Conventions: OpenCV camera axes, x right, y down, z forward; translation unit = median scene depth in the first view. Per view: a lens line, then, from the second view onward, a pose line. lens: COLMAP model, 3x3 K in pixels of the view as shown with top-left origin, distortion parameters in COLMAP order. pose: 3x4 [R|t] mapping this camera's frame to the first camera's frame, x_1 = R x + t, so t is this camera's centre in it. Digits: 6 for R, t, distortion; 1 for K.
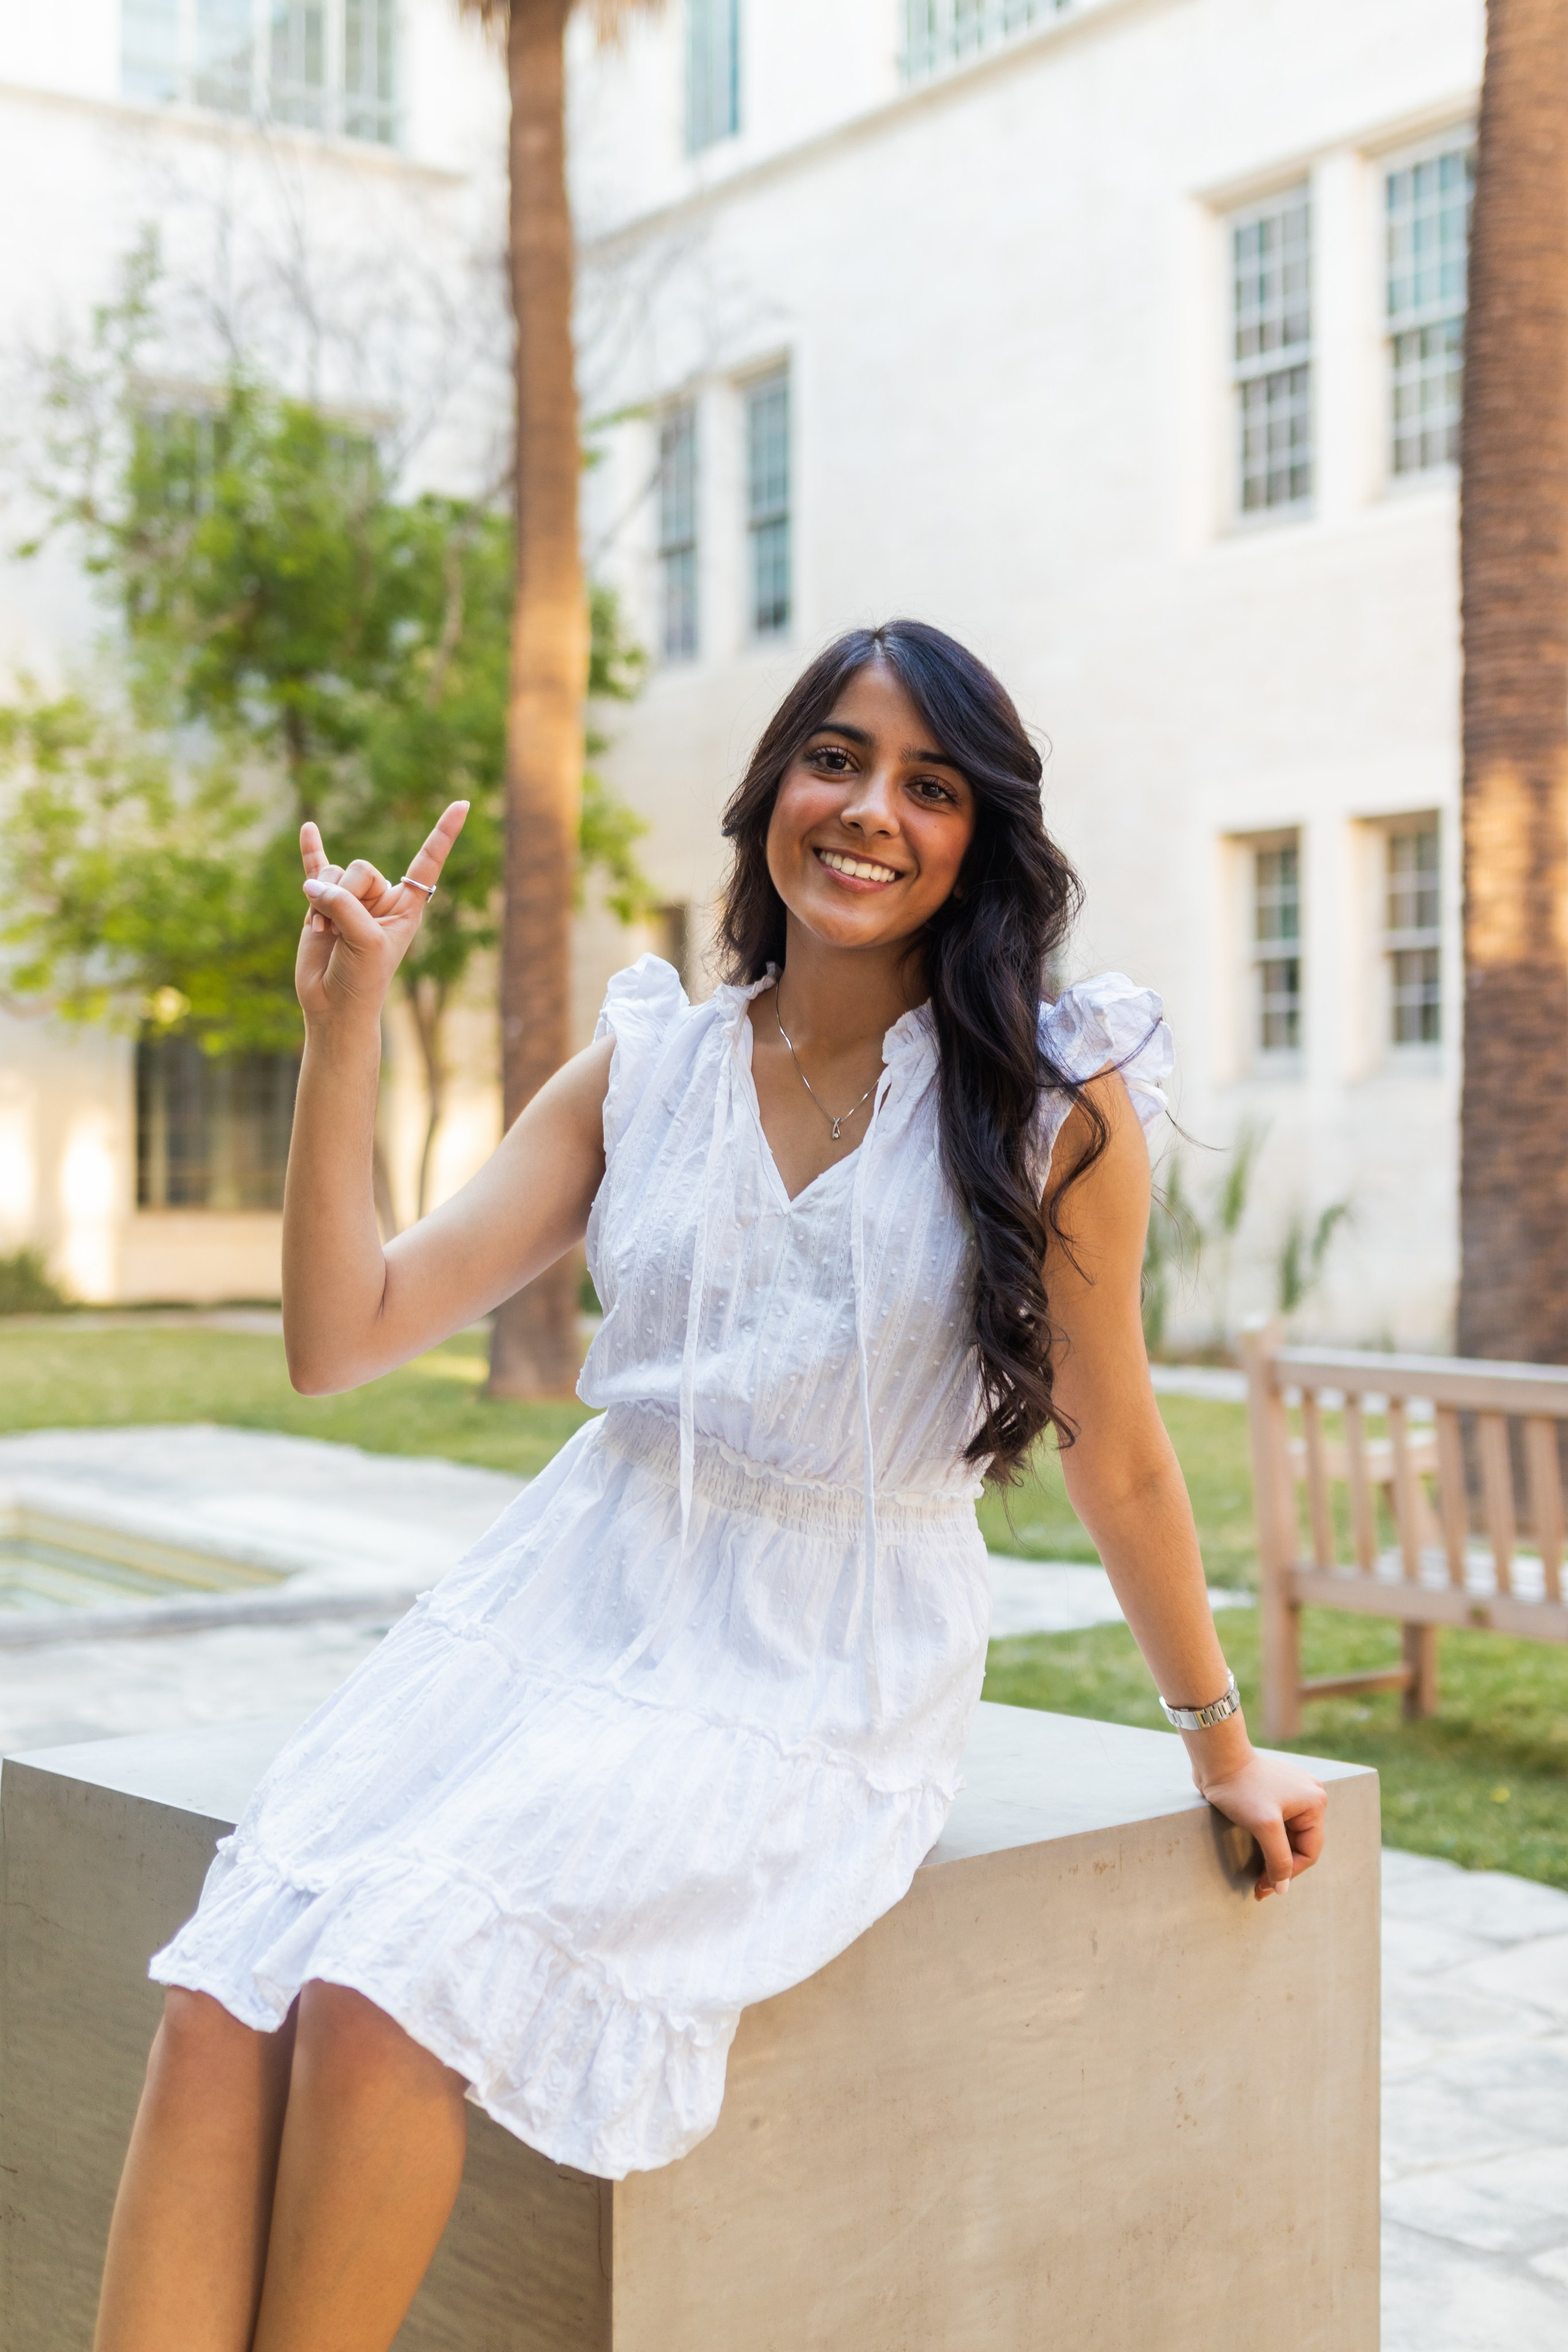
lens RADIAL K [[3155.2, 0, 784.0], [0, 3155.2, 1176.0], [0, 0, 1]] dist [0.028010, -0.032840]
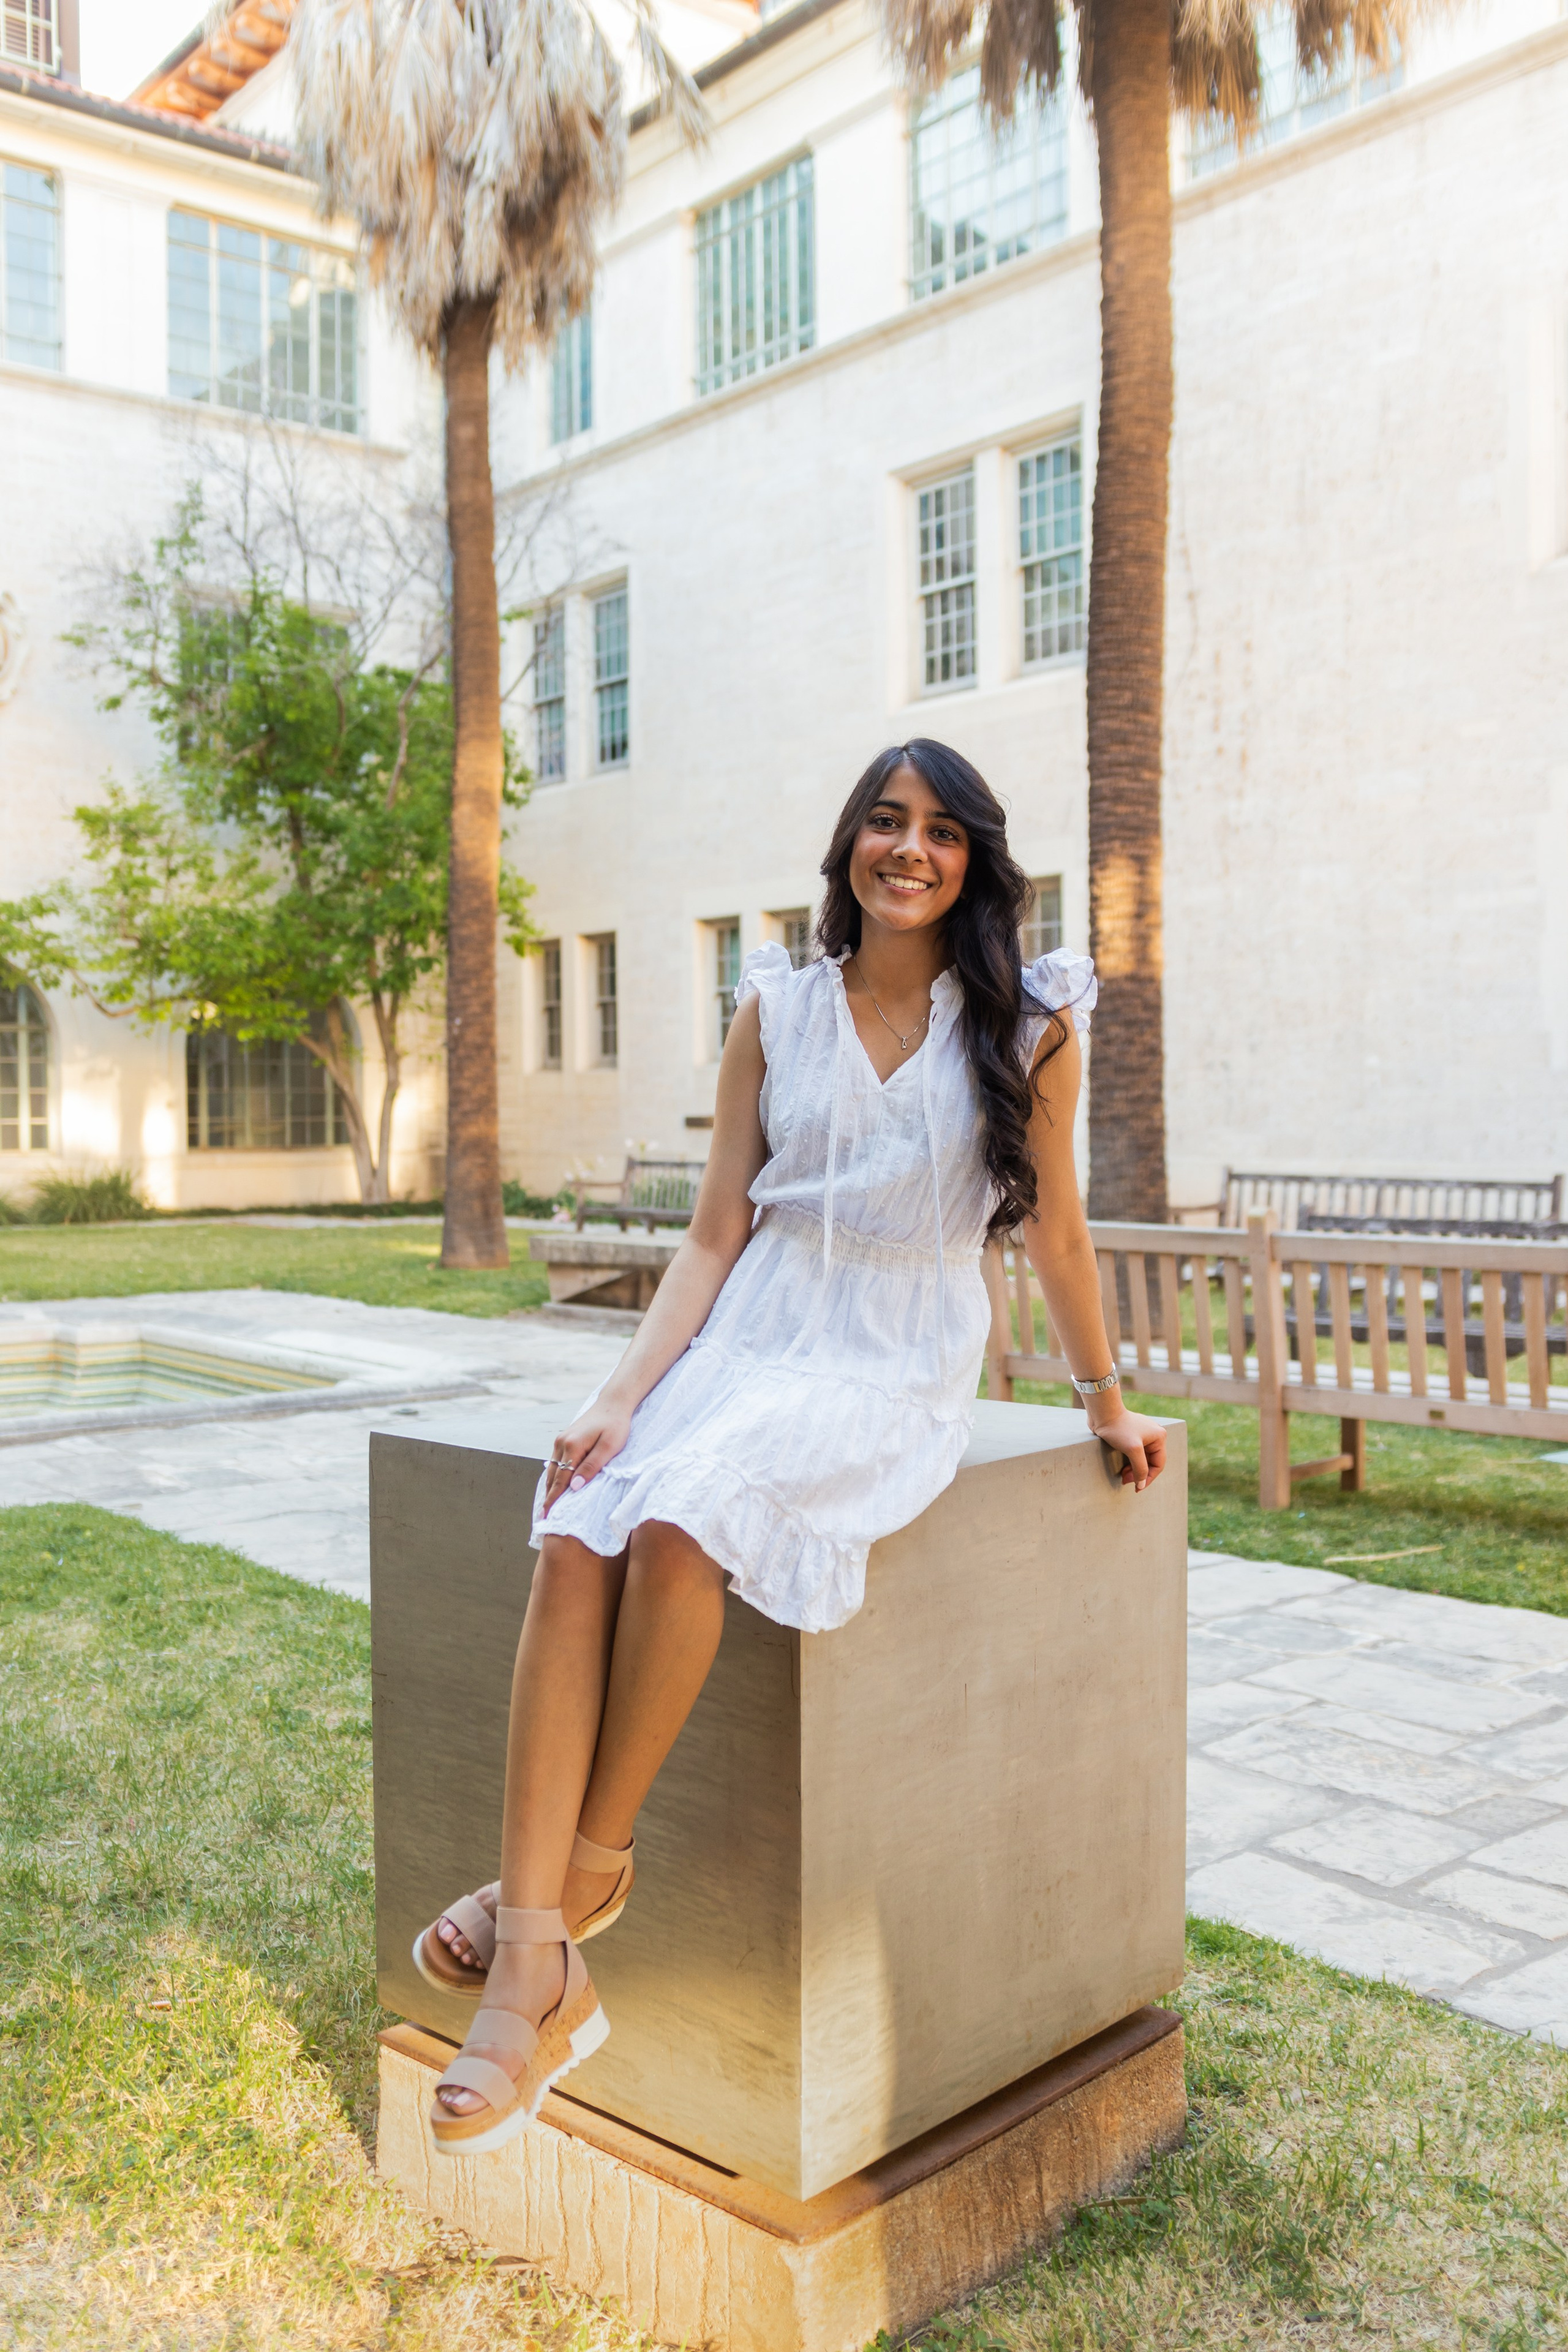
lens RADIAL K [[2110.8, 0, 757.1], [0, 2110.8, 1161.6], [0, 0, 1]] dist [-0.003462, -0.008369]
pose [[0.997270, -0.010127, 0.073139, -0.013398], [0.008895, 0.999813, 0.017156, 0.002756], [-0.073299, -0.016459, 0.997174, -0.013013]]
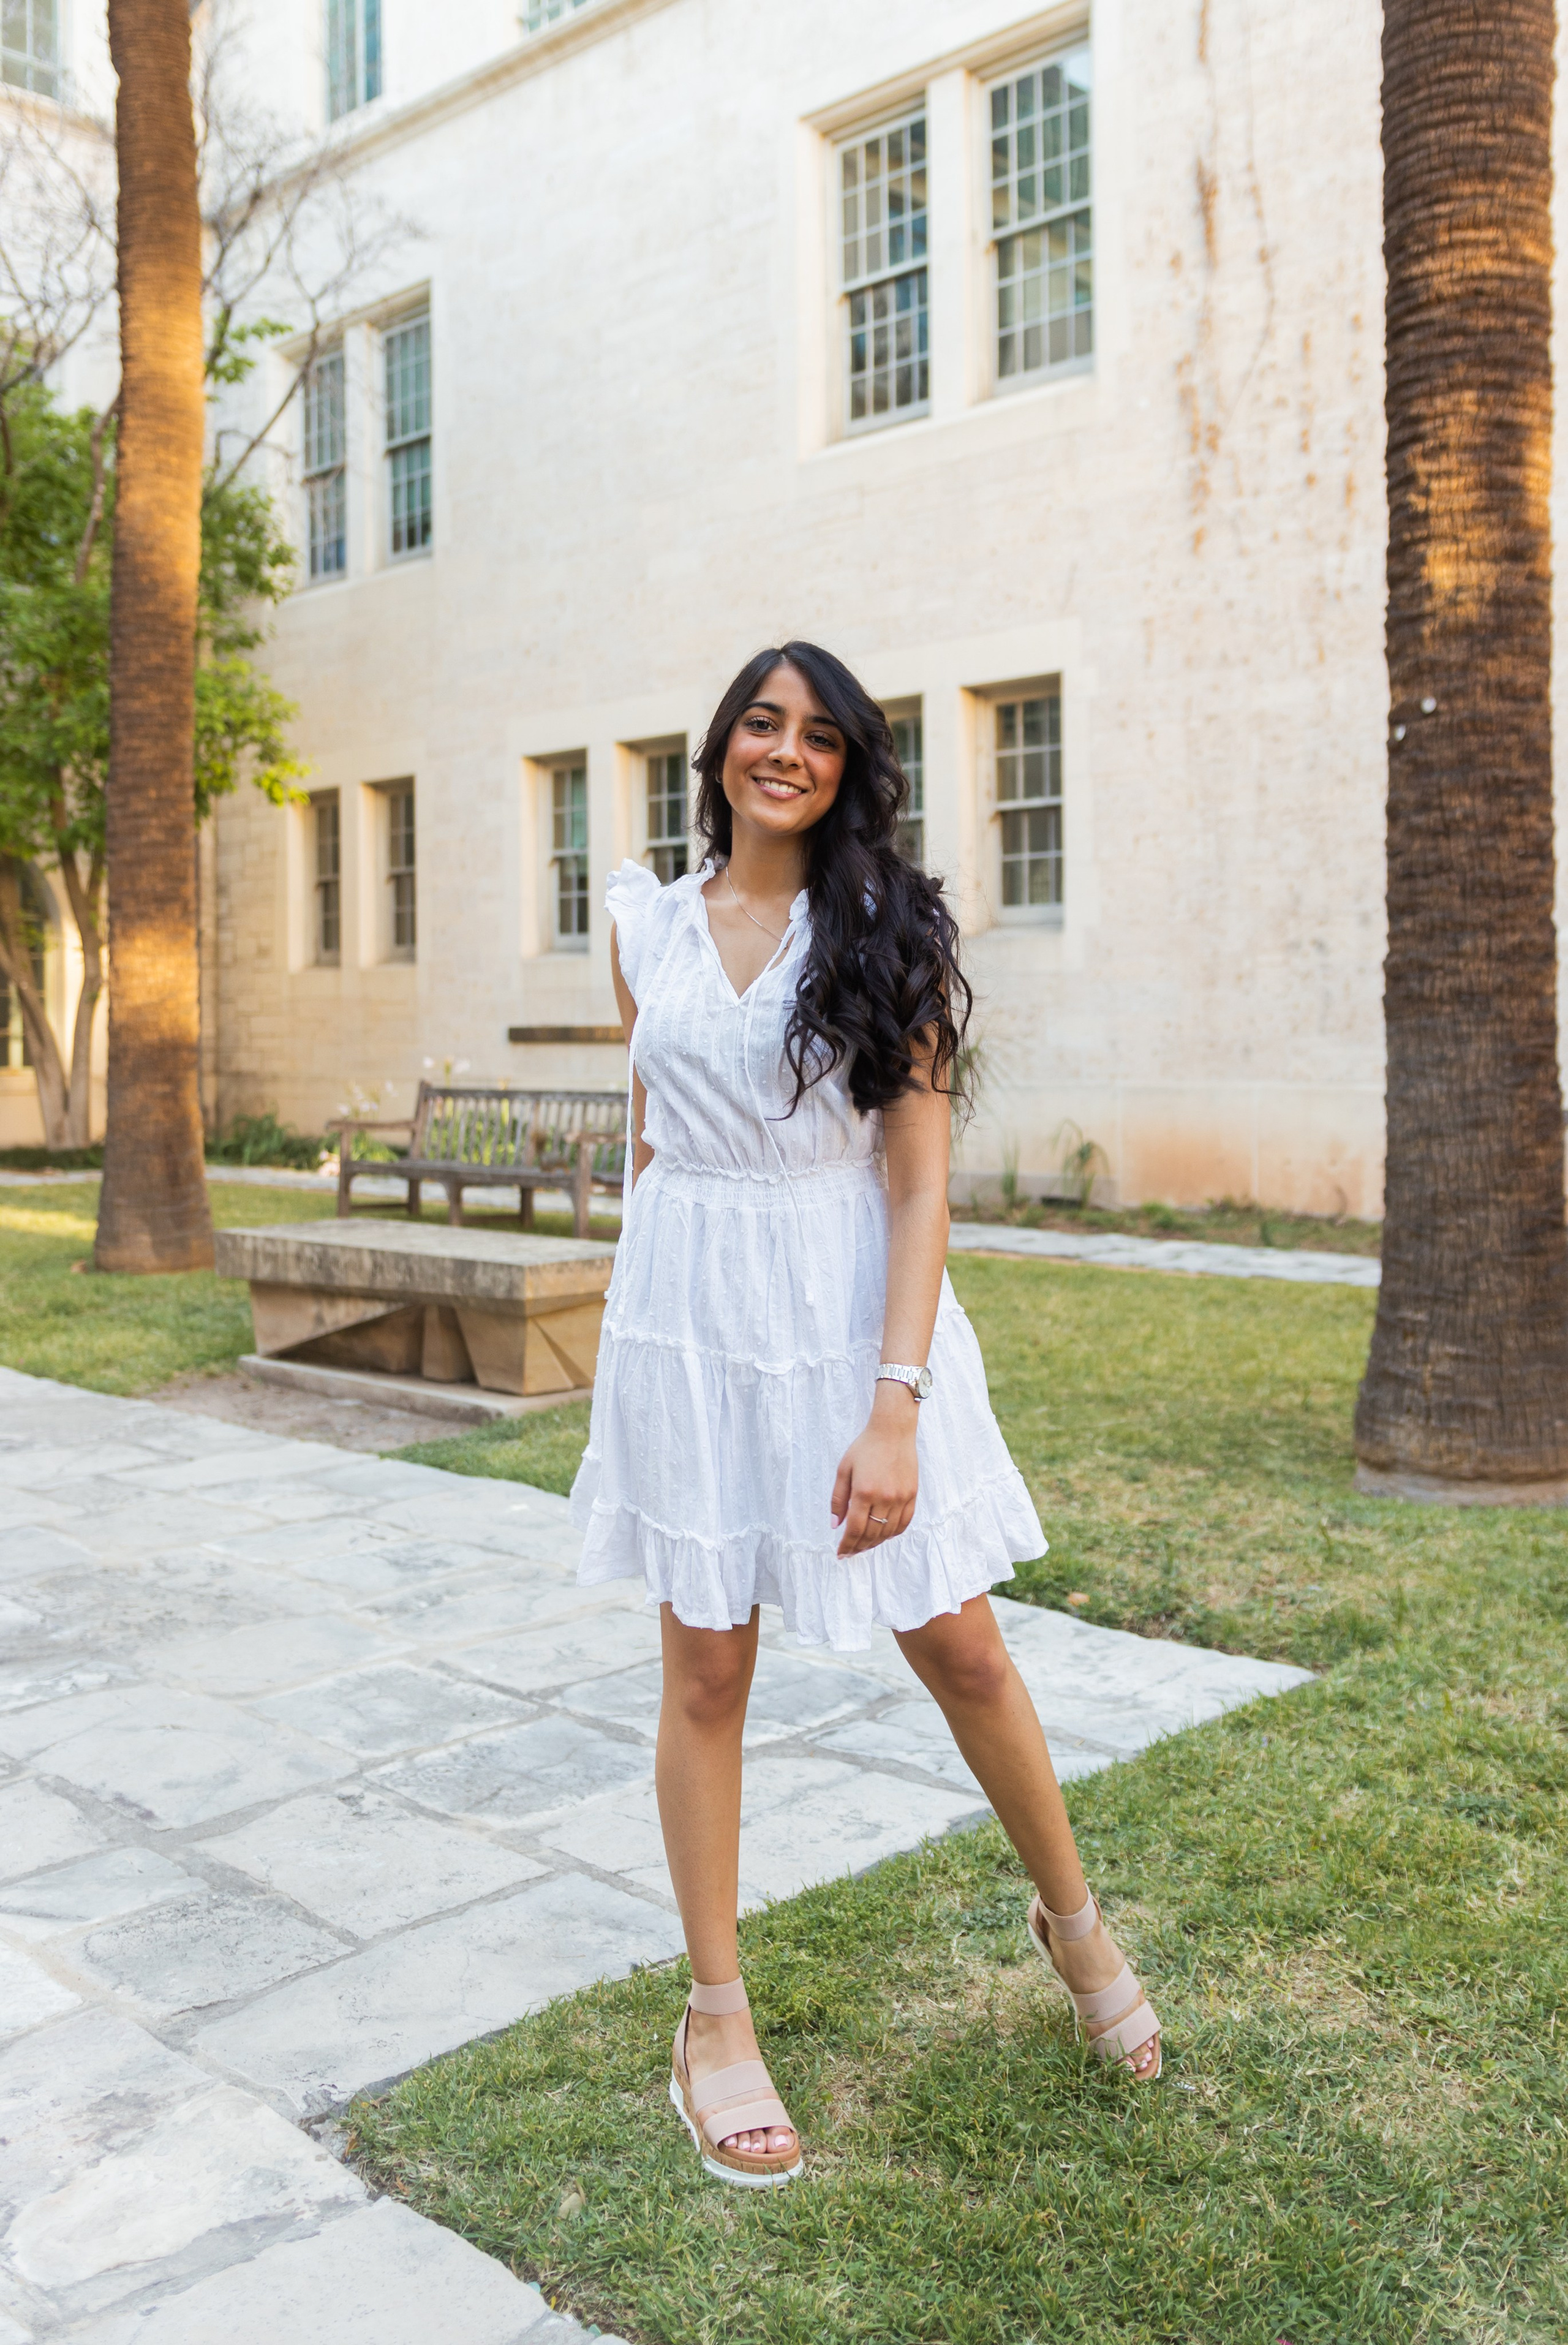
lens RADIAL K [[2112.7, 0, 853.1], [0, 2112.7, 1039.0], [0, 0, 1]] dist [0.007162, 0.006196]
pose [[0.979596, -0.007885, 0.200822, -0.002934], [0.008969, 0.999950, -0.004488, 0.007190], [-0.200777, 0.006197, 0.979617, 0.280131]]
